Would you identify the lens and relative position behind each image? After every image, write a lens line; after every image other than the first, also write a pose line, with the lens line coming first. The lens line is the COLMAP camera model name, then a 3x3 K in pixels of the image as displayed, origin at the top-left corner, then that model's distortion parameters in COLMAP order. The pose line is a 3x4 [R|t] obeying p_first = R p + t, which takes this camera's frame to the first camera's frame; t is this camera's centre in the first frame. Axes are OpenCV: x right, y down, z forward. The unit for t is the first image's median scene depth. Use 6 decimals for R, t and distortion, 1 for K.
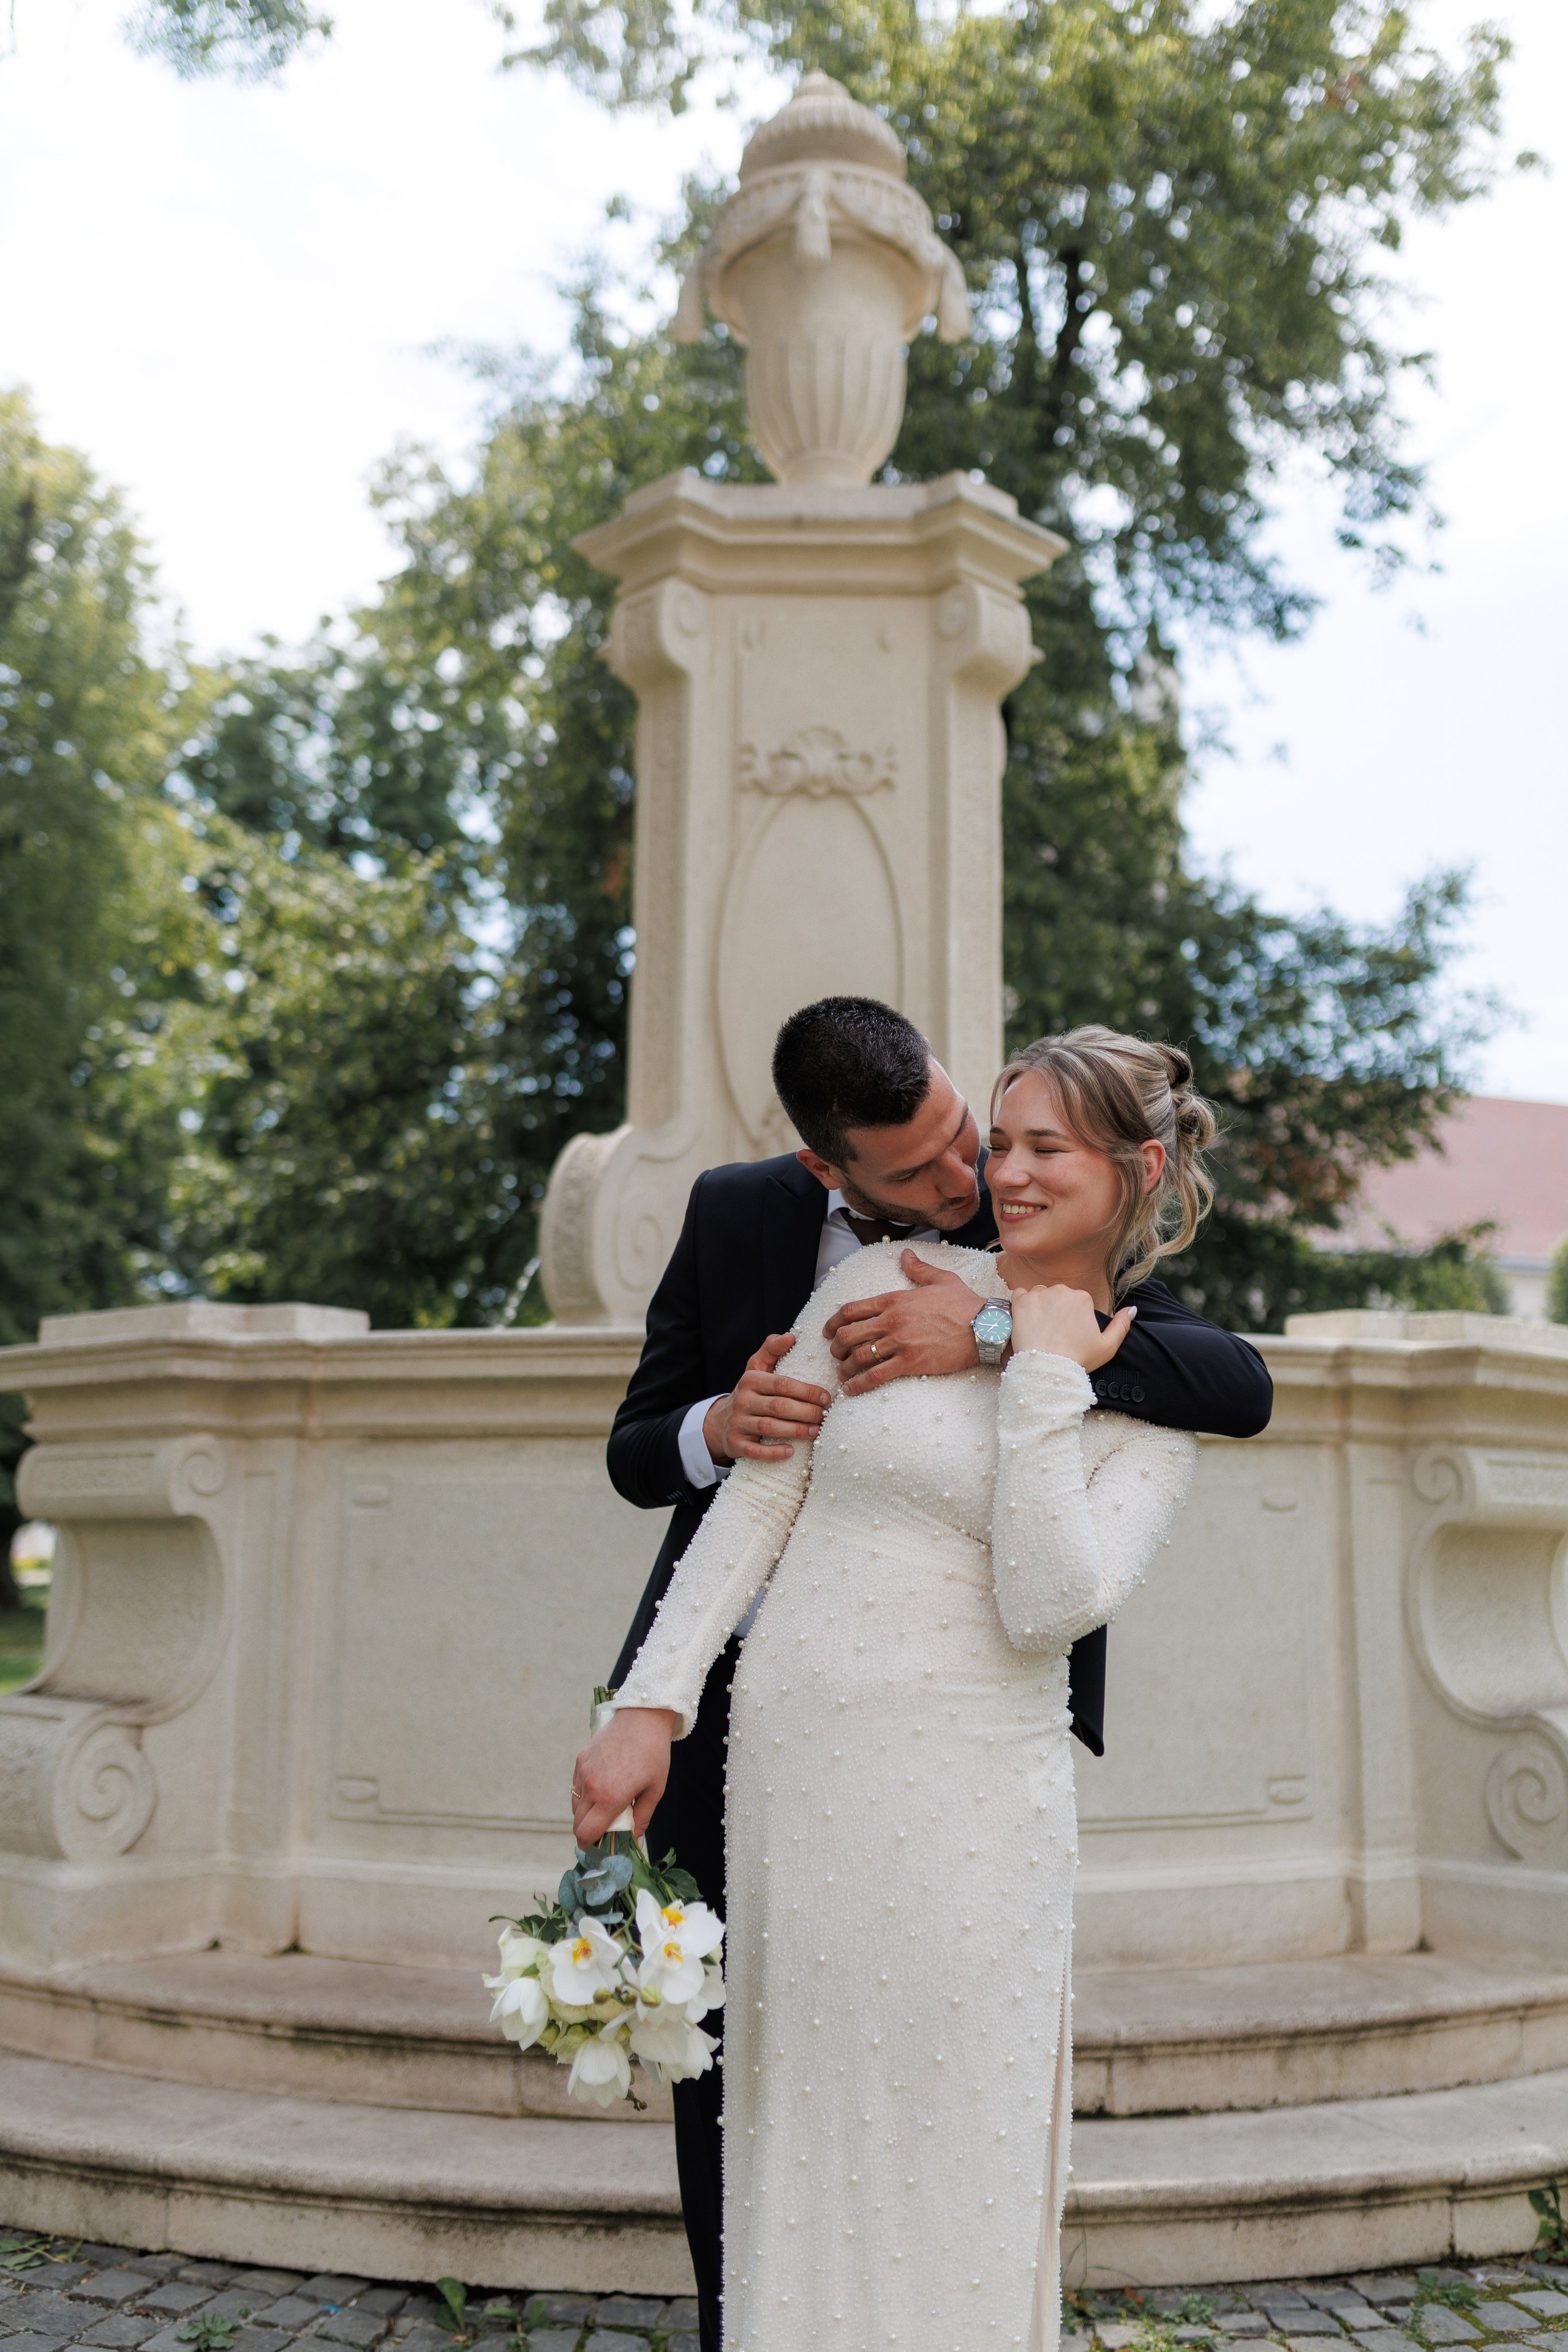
lens RADIAL K [[2193.4, 0, 819.9], [0, 2193.4, 1163.1], [0, 0, 1]] dist [0.003028, 0.000000]
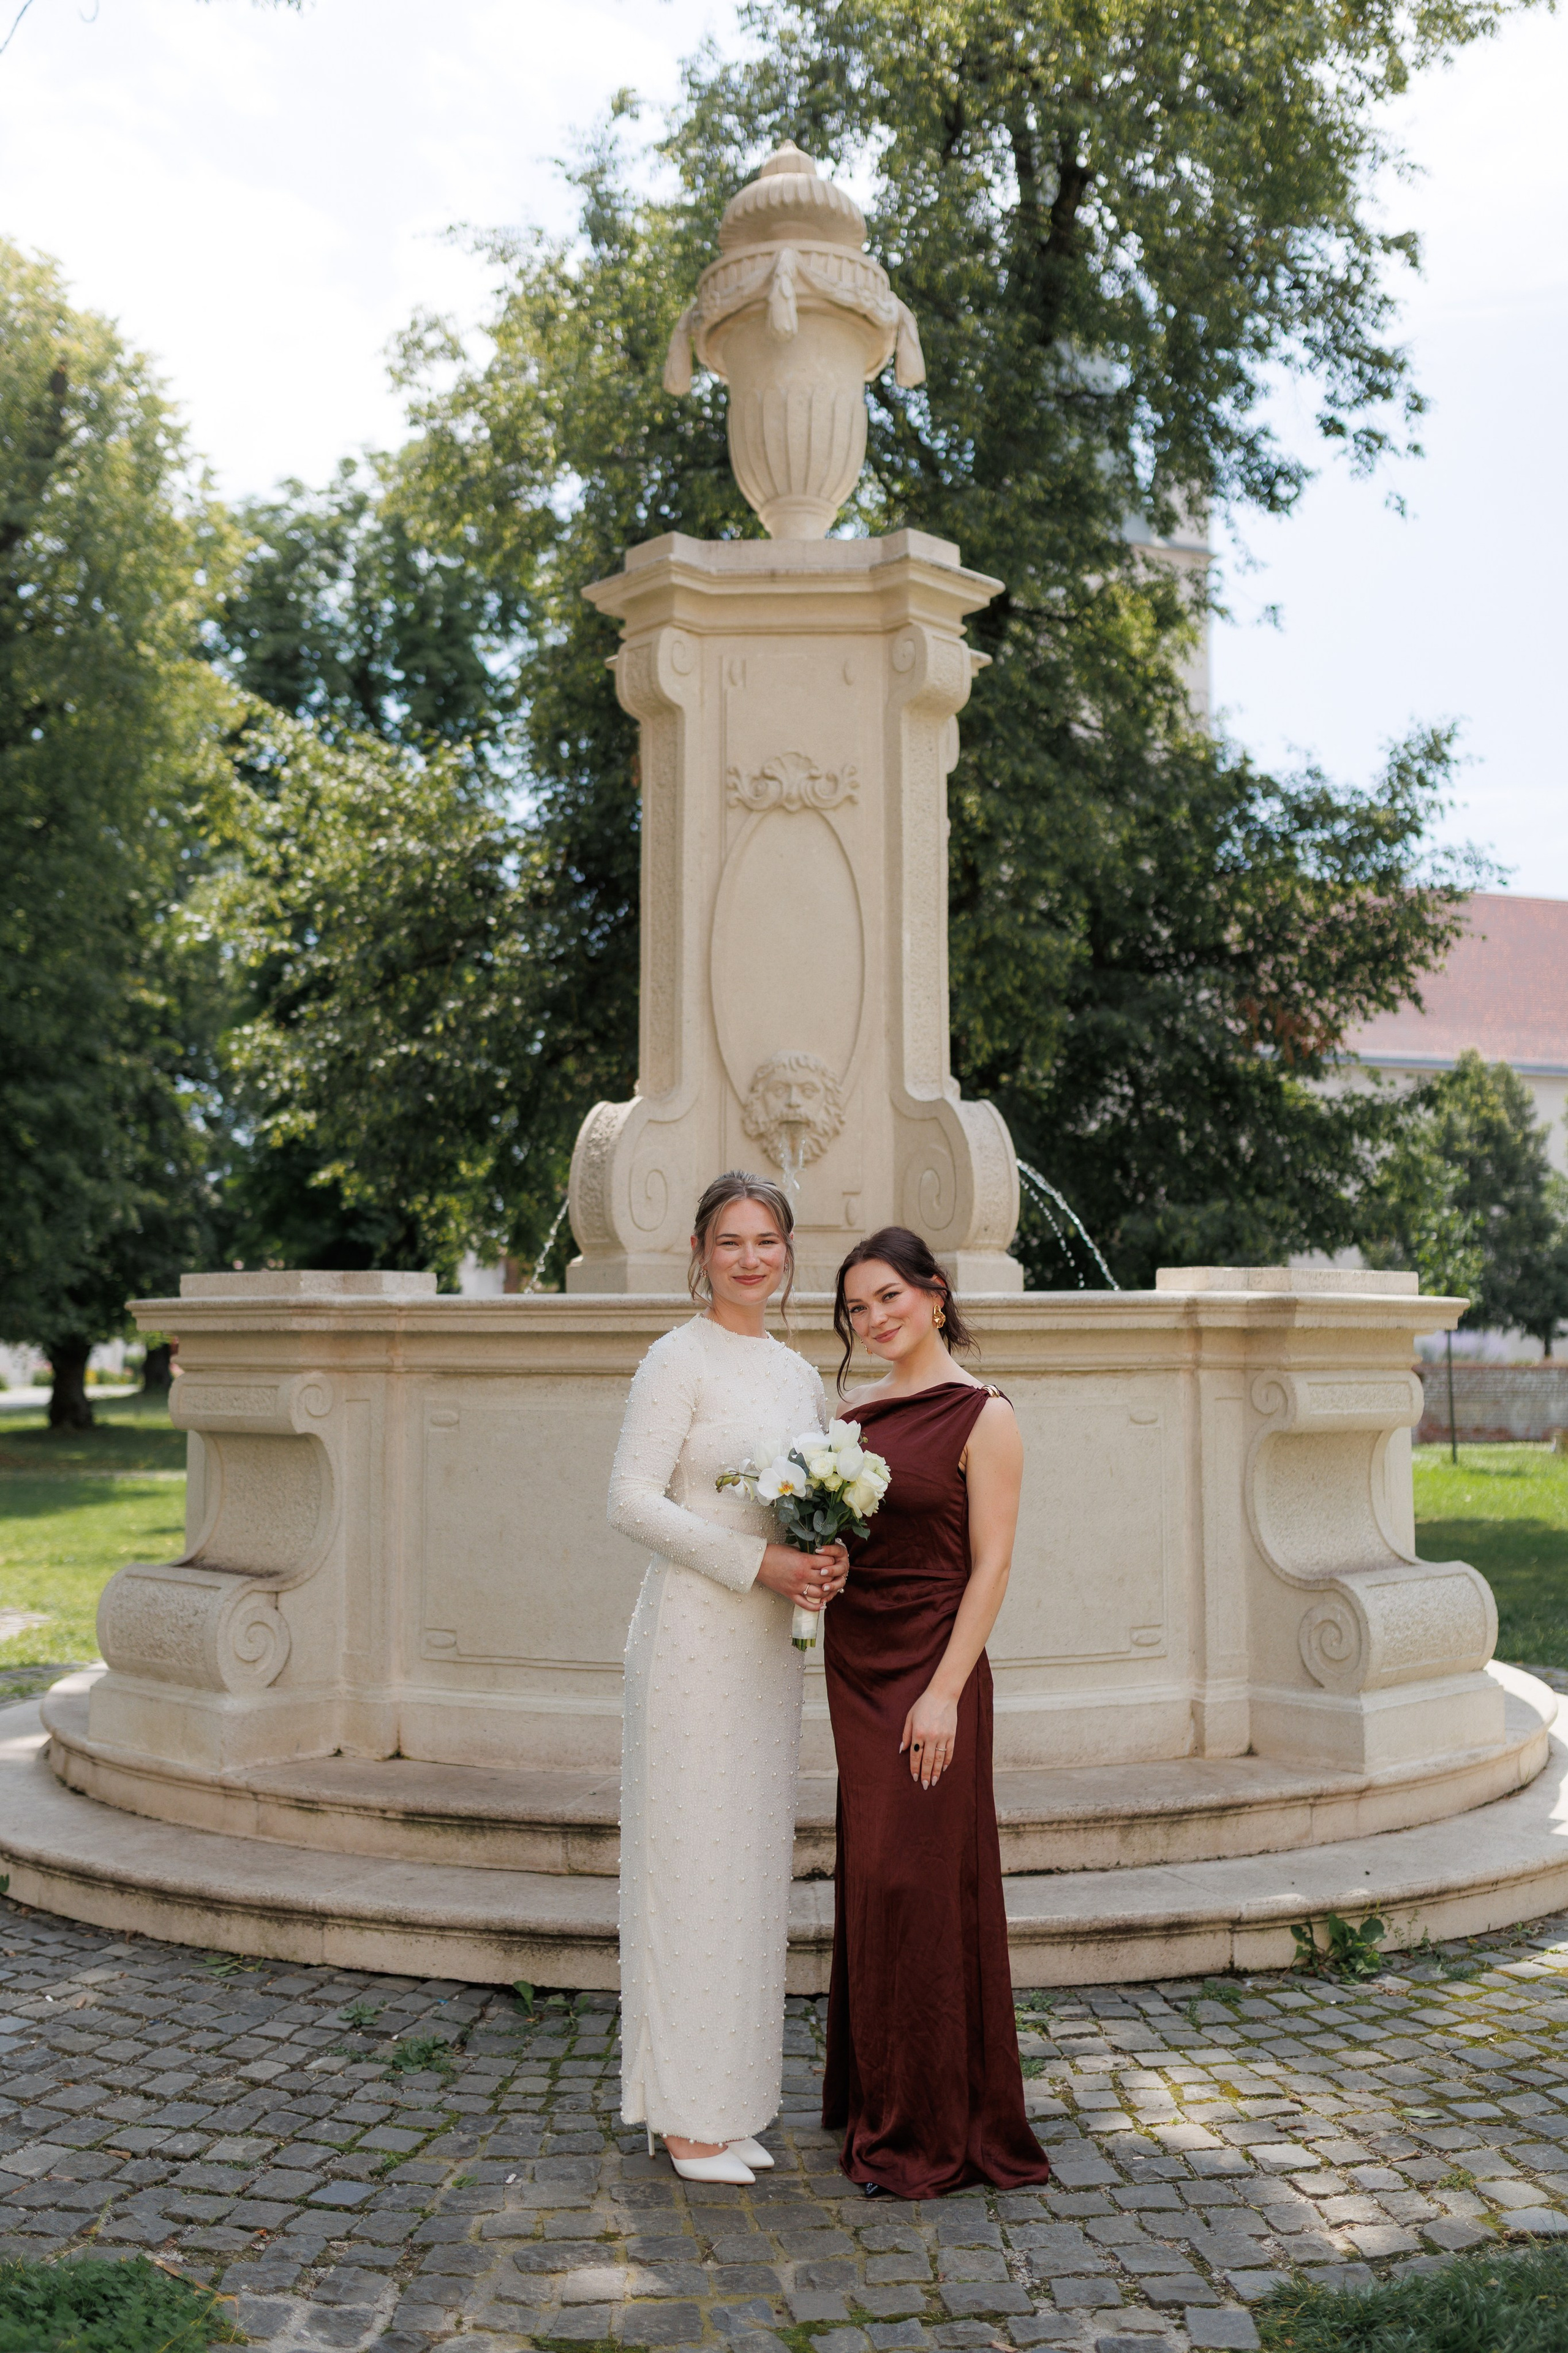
lens RADIAL K [[2194.2, 0, 775.3], [0, 2194.2, 1179.1], [0, 0, 1]] dist [0.003028, 0.000000]
pose [[0.999262, -0.011889, -0.036515, 0.041729], [0.015404, 0.995111, 0.097551, -0.114518], [0.035176, -0.098042, 0.994560, -0.278996]]
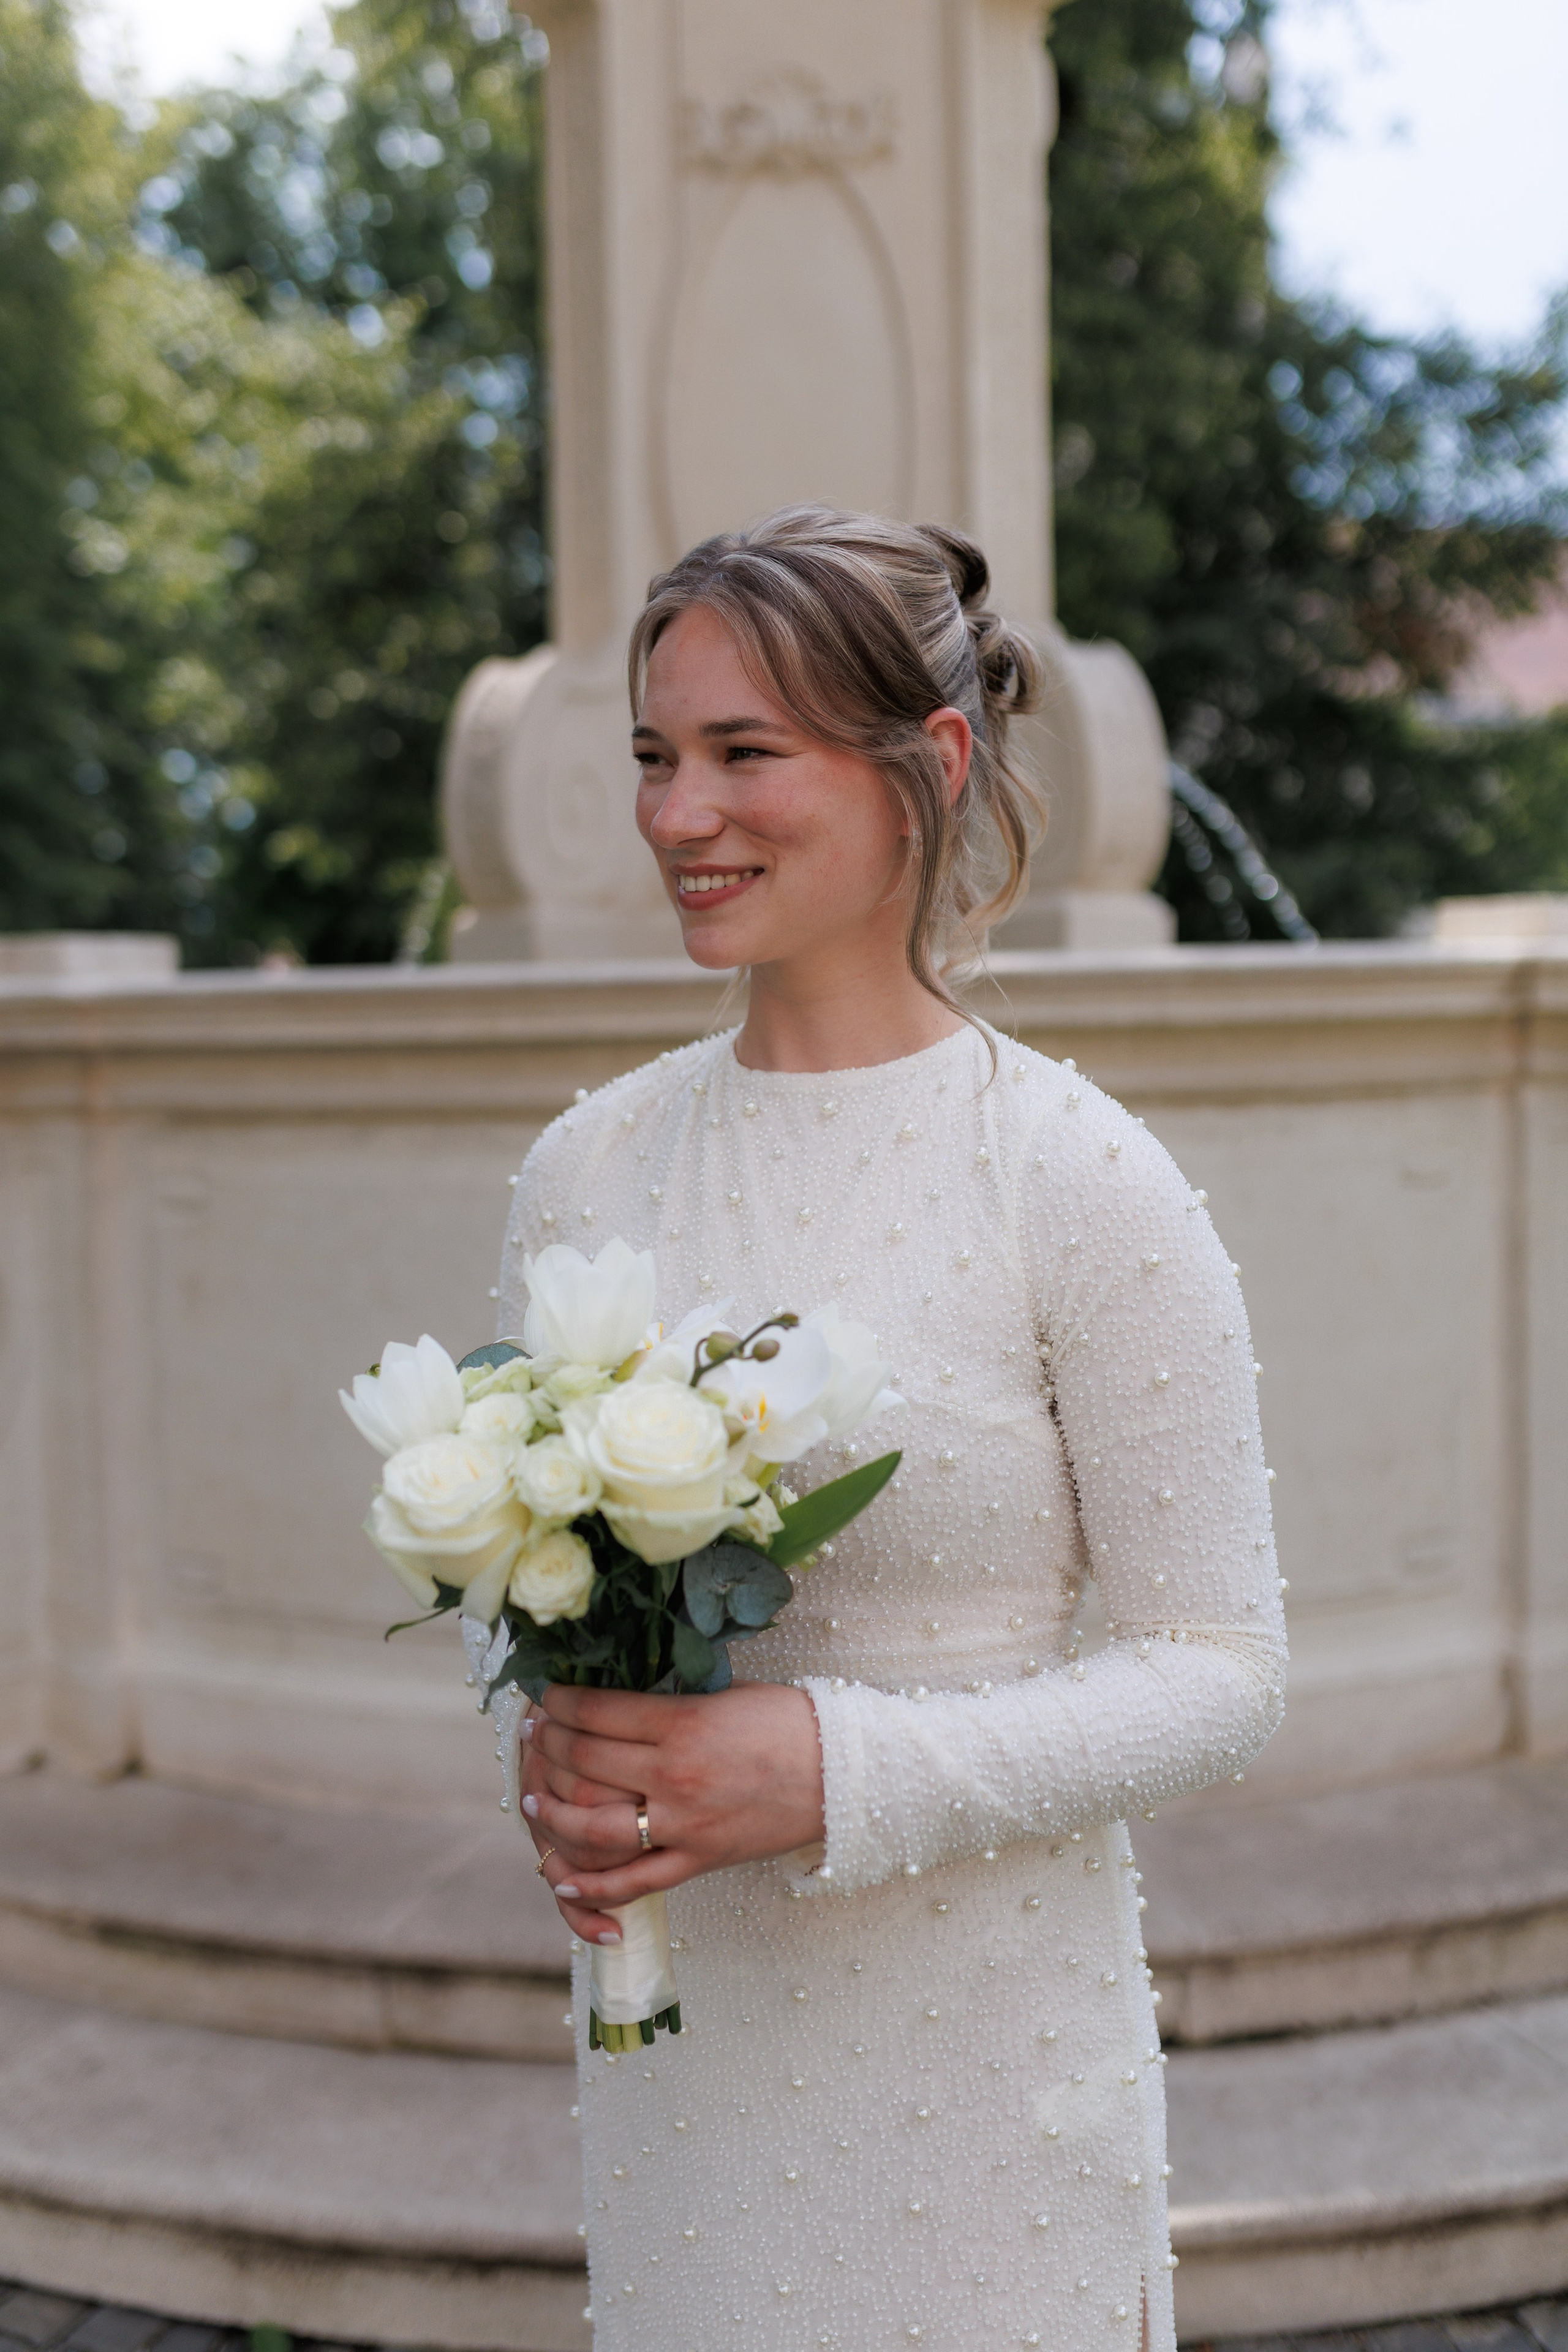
lens RADIAL K [[2193.4, 0, 779.1], [0, 2193.4, 1170.6], [0, 0, 1]] dist [0.003028, 0.000000]
pose [[0.998052, -0.025383, -0.056990, 0.038873], [0.038153, 0.971088, 0.235653, -0.023640], [0.049360, -0.237369, 0.970165, 0.291739]]
